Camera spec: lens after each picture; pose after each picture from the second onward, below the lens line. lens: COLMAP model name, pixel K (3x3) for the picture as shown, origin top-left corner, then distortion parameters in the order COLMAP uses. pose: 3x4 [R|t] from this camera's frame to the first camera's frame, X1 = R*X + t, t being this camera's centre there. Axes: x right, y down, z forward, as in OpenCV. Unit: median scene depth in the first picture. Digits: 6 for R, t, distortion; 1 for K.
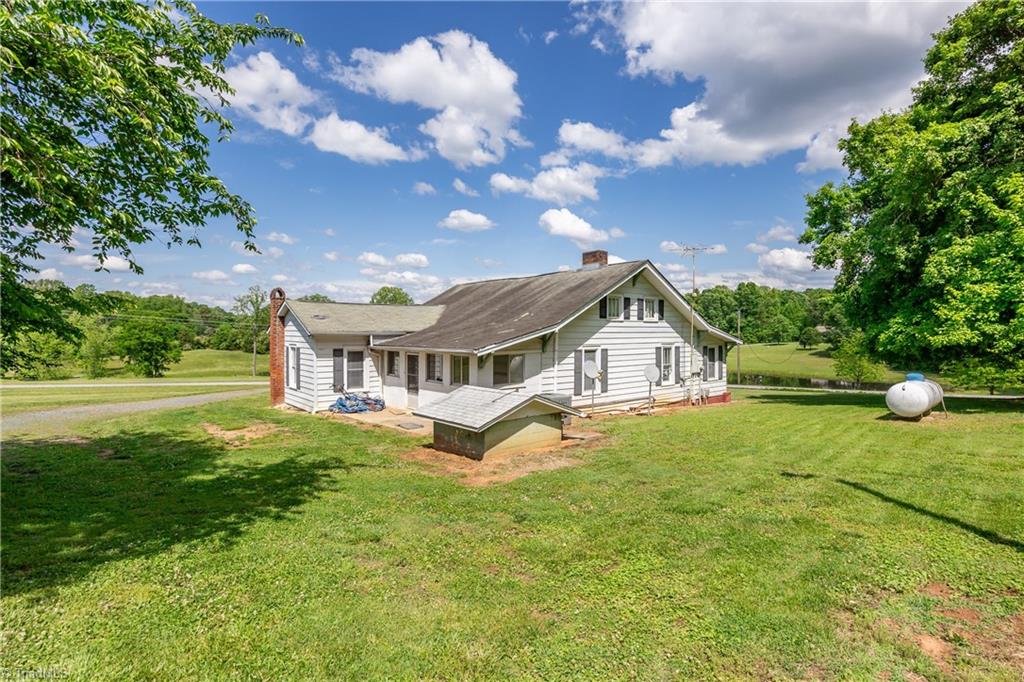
lens RADIAL K [[505.3, 0, 512.0], [0, 505.3, 341.0], [0, 0, 1]] dist [0.000363, 0.000071]
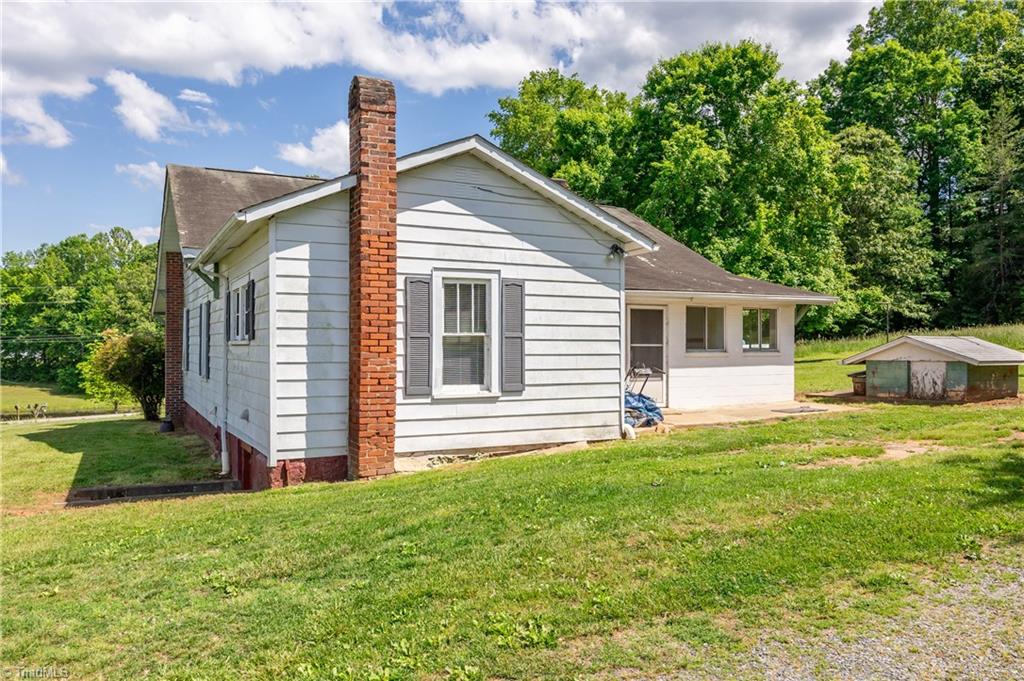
lens RADIAL K [[788.5, 0, 512.0], [0, 788.5, 340.5], [0, 0, 1]] dist [0.008042, -0.000701]
pose [[0.201901, 0.010338, 0.979351, -1.216322], [0.022992, 0.999619, -0.015292, 0.081687], [-0.979136, 0.025605, 0.201586, 1.103957]]
